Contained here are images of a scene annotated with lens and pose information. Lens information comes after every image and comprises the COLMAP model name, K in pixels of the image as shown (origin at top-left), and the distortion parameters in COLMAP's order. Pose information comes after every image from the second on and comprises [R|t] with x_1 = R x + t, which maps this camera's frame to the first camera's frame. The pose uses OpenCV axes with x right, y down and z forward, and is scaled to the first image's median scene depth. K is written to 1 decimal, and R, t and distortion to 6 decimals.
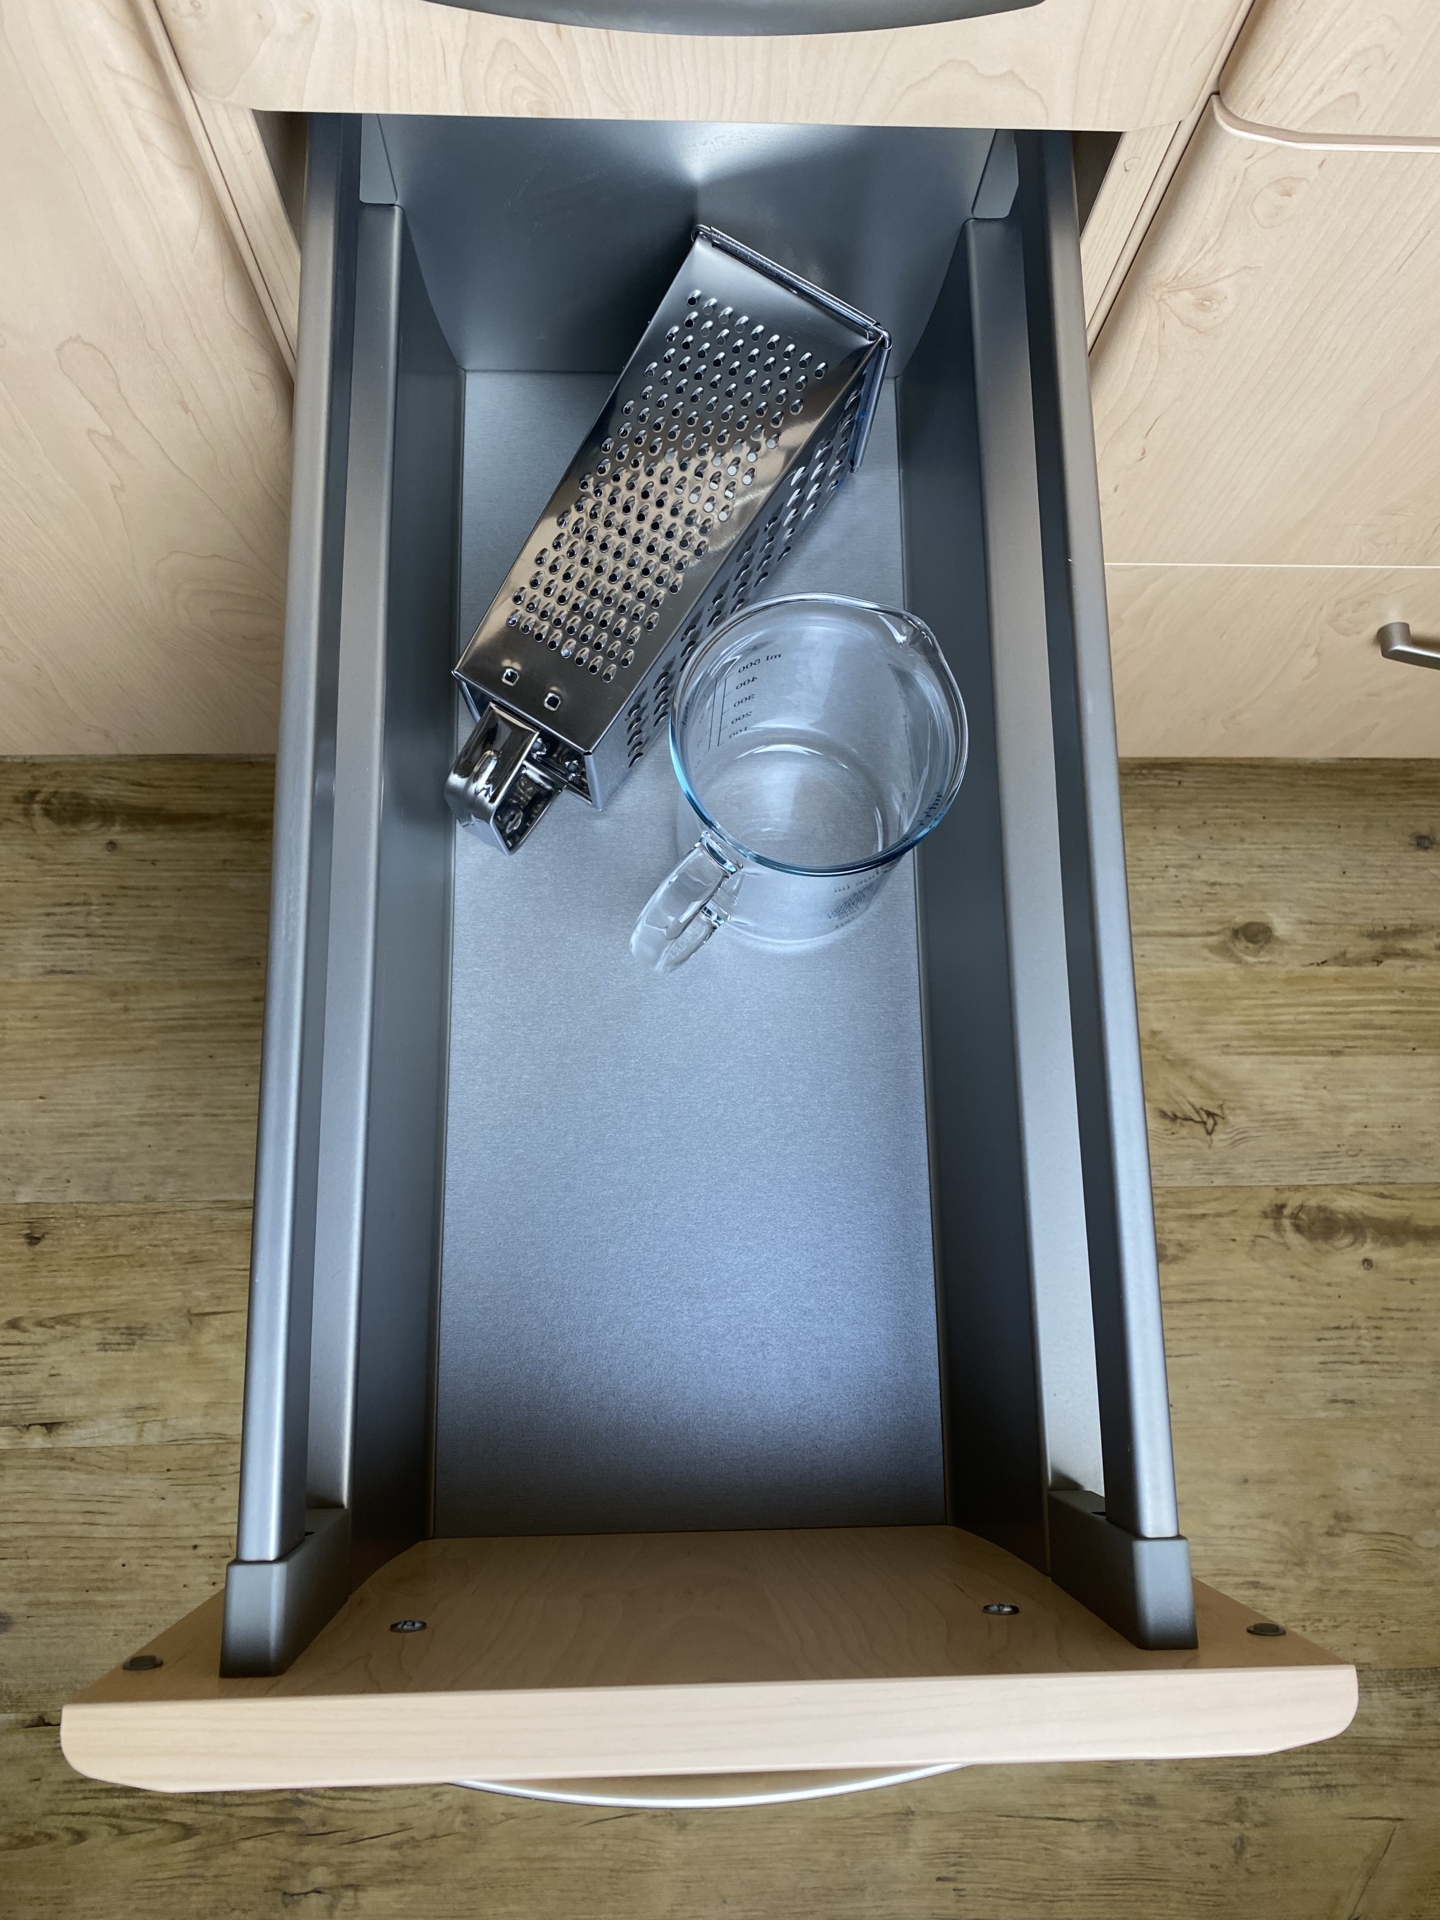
lens RADIAL K [[1464.1, 0, 721.6], [0, 1464.1, 953.9], [0, 0, 1]] dist [0.022248, -0.015922]
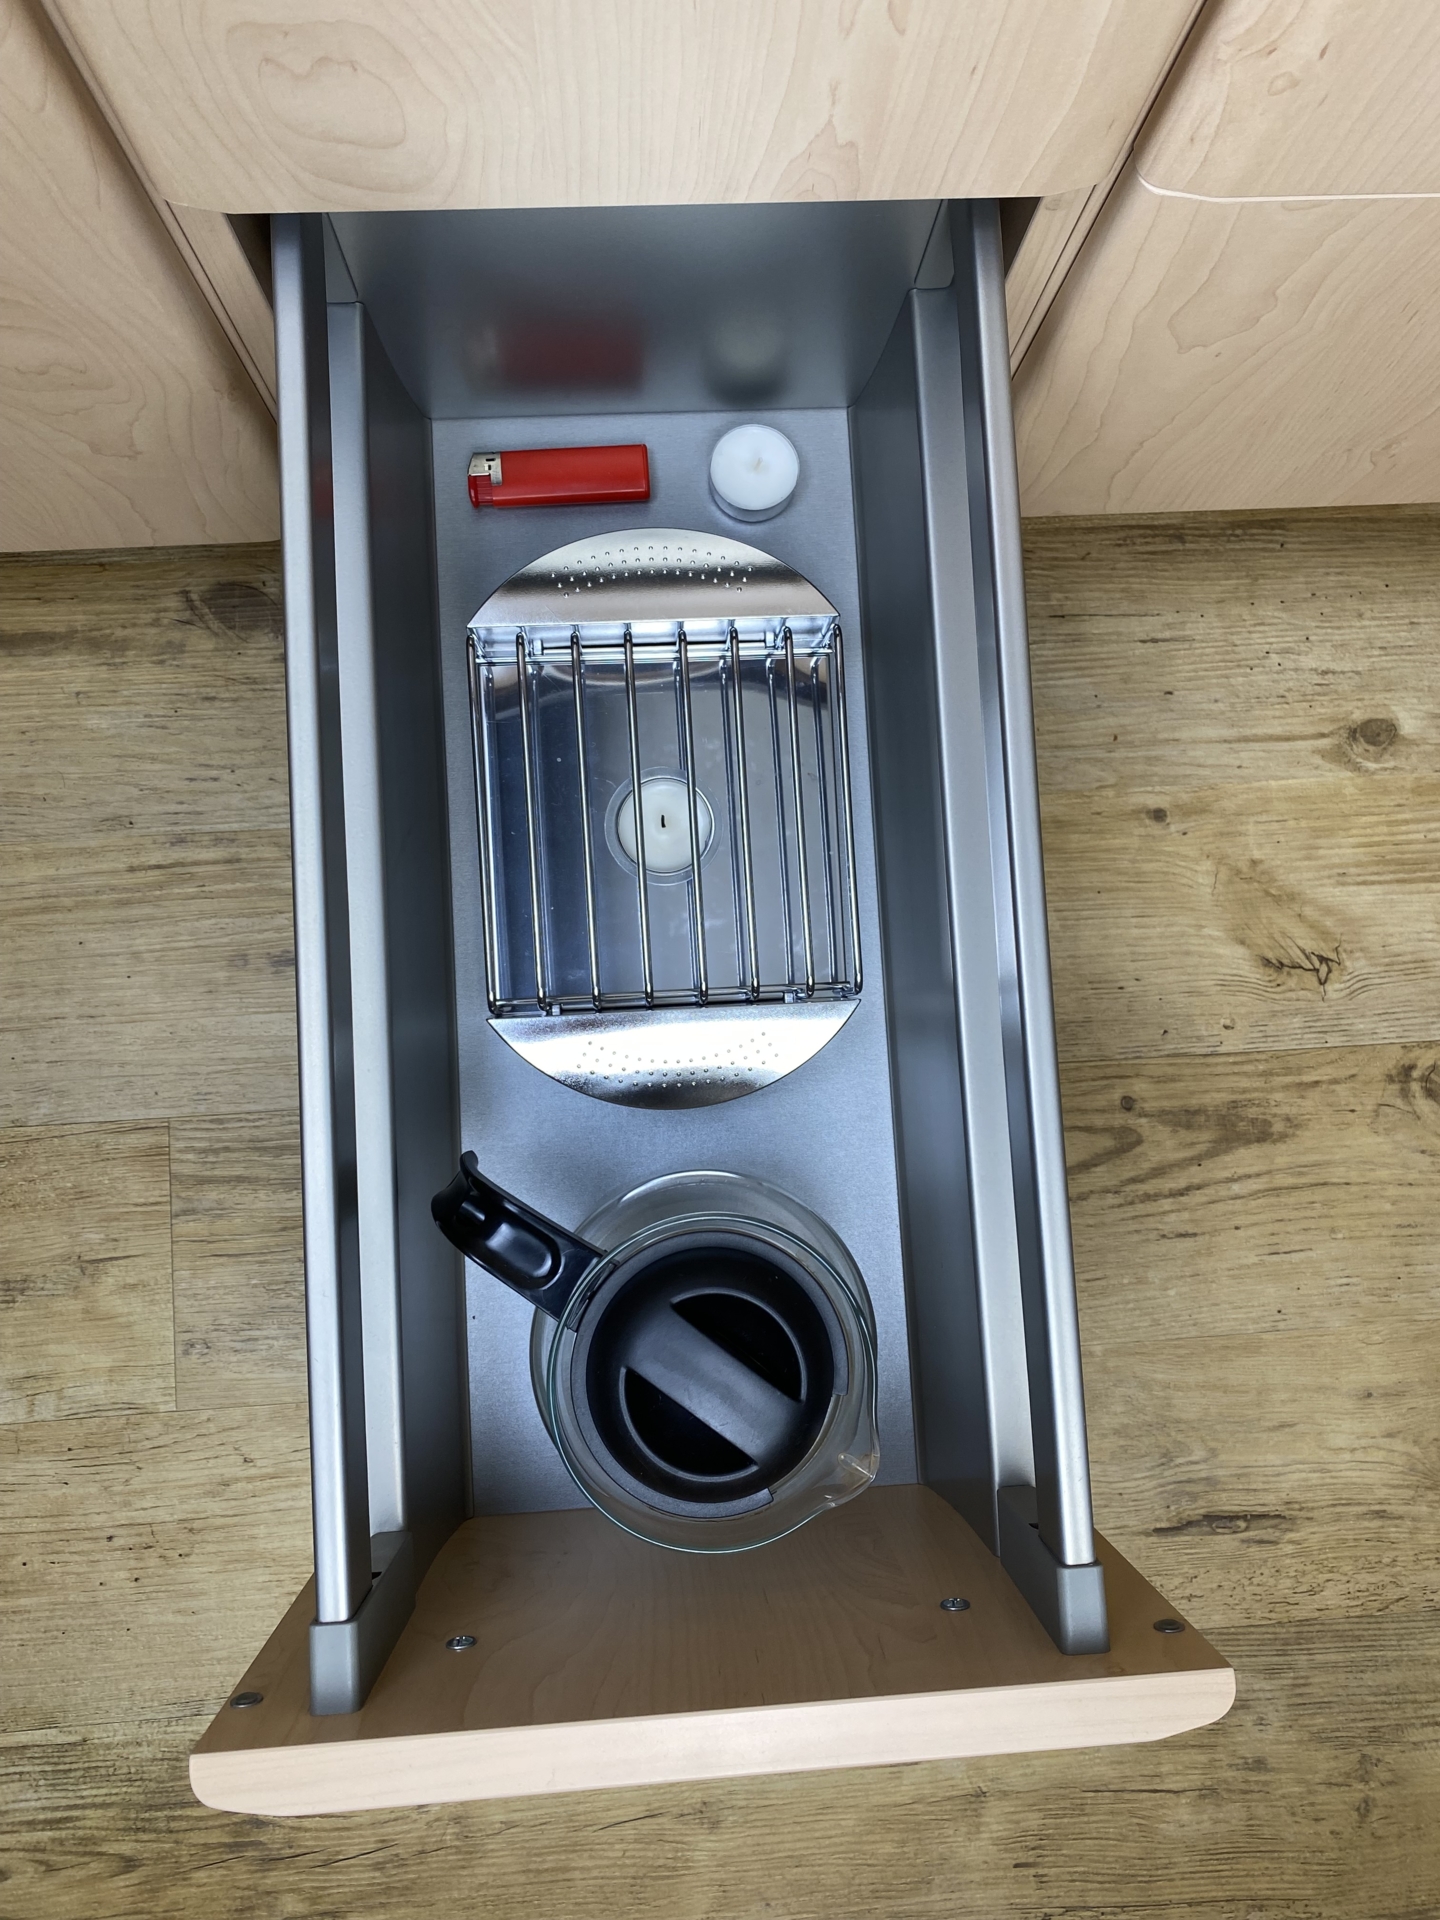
lens RADIAL K [[1464.1, 0, 721.7], [0, 1464.1, 948.7], [0, 0, 1]] dist [0.022248, -0.015922]
pose [[0.999018, -0.042441, 0.012698, -0.011328], [0.040486, 0.991054, 0.127175, -0.014645], [-0.017982, -0.126536, 0.991799, 0.207905]]
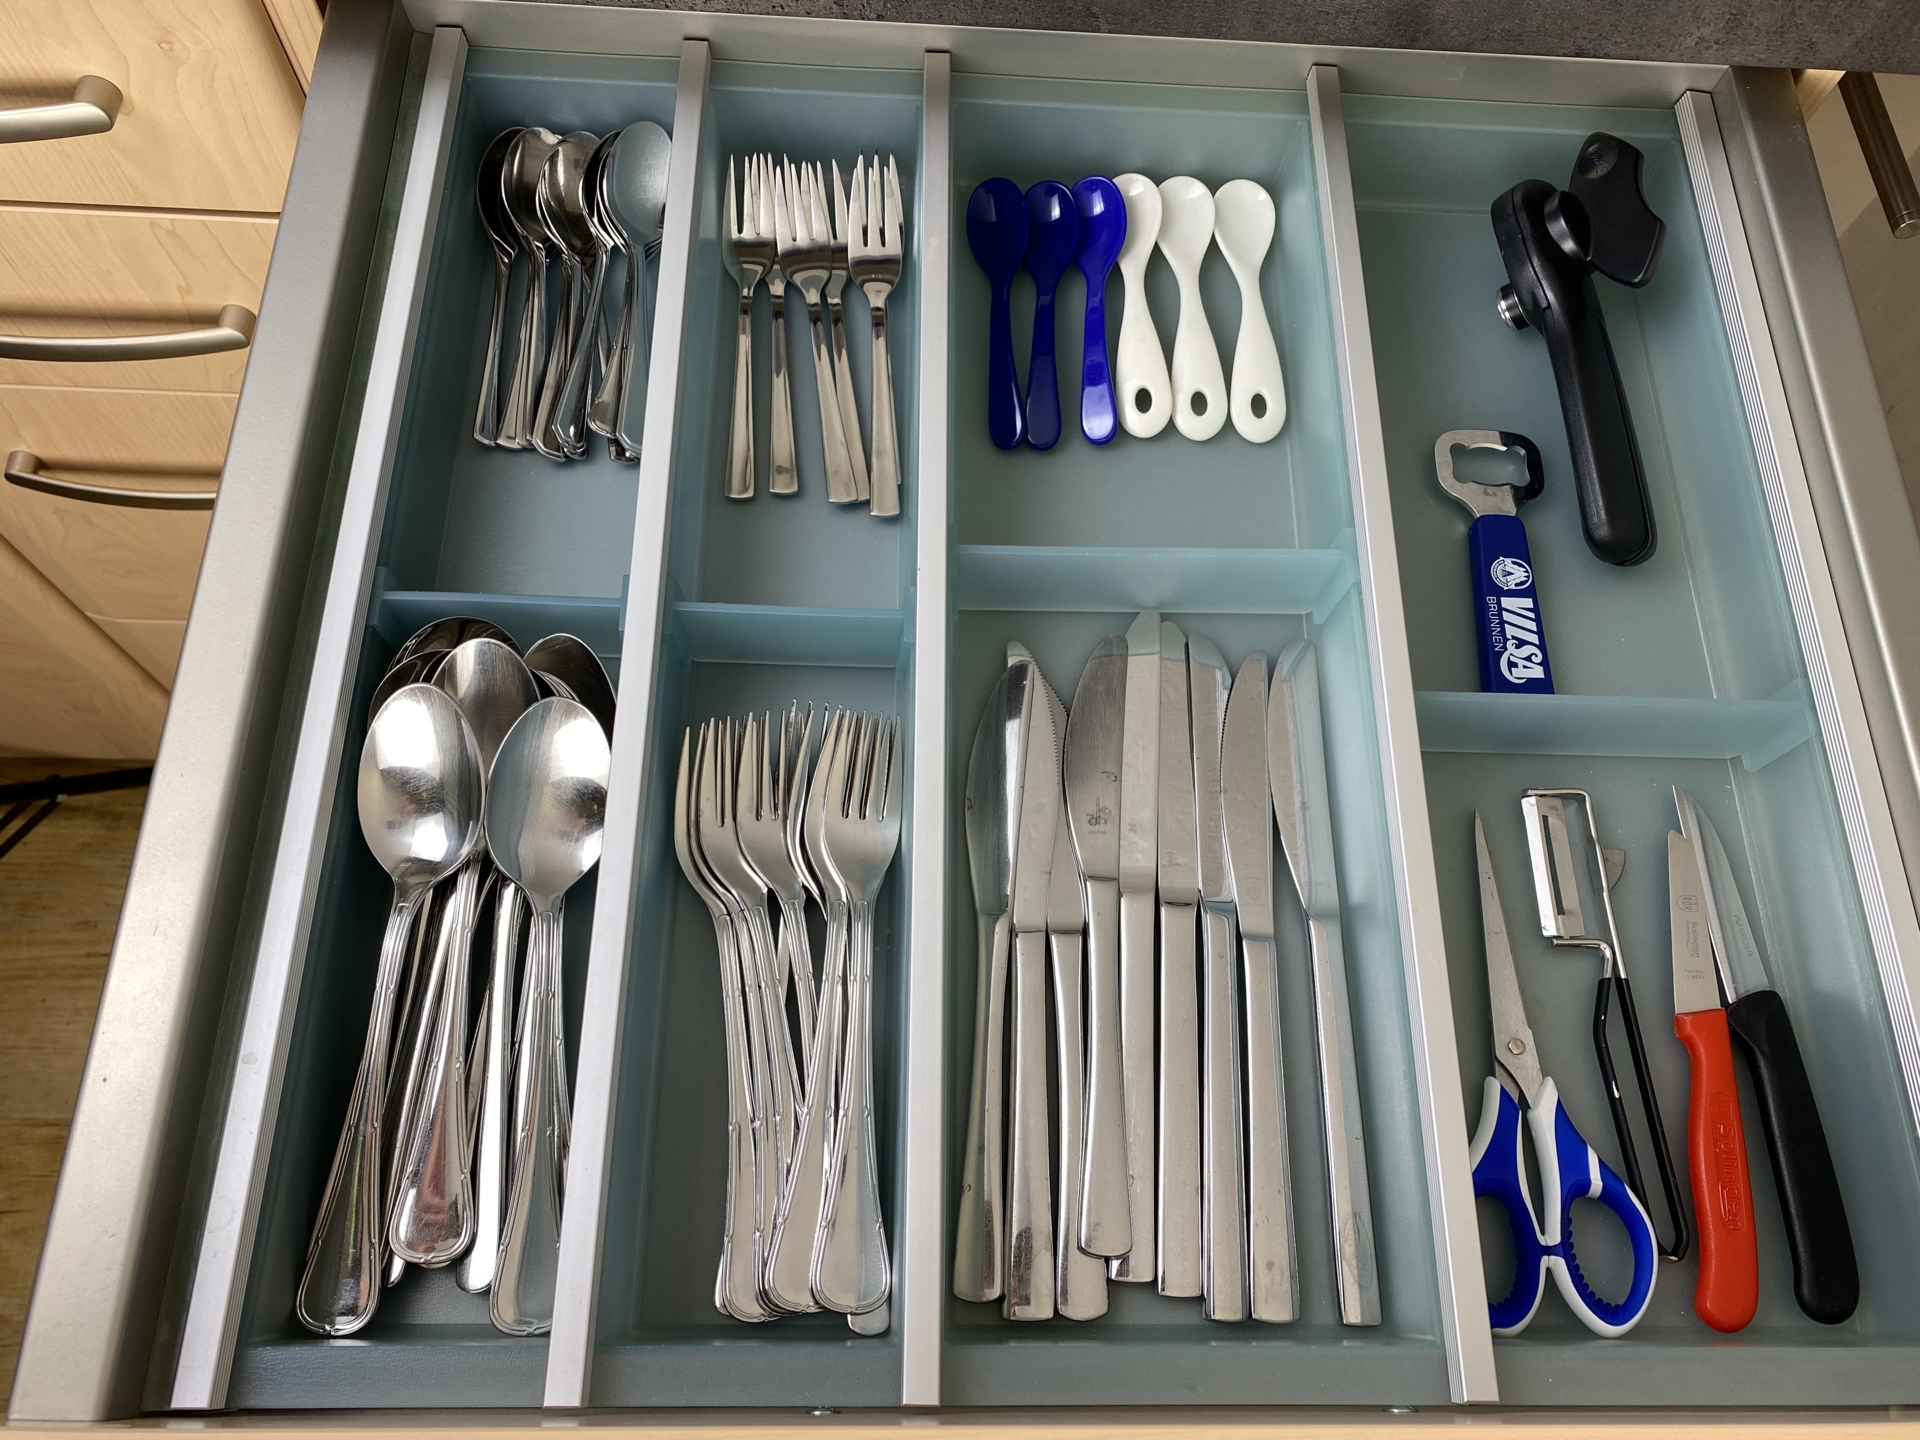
lens RADIAL K [[1464.1, 0, 965.4], [0, 1464.1, 721.3], [0, 0, 1]] dist [0.022248, -0.015922]
pose [[0.999687, 0.020087, 0.014938, 0.414889], [-0.017029, 0.983095, -0.182300, 0.053122], [-0.018347, 0.181989, 0.983129, -0.284443]]
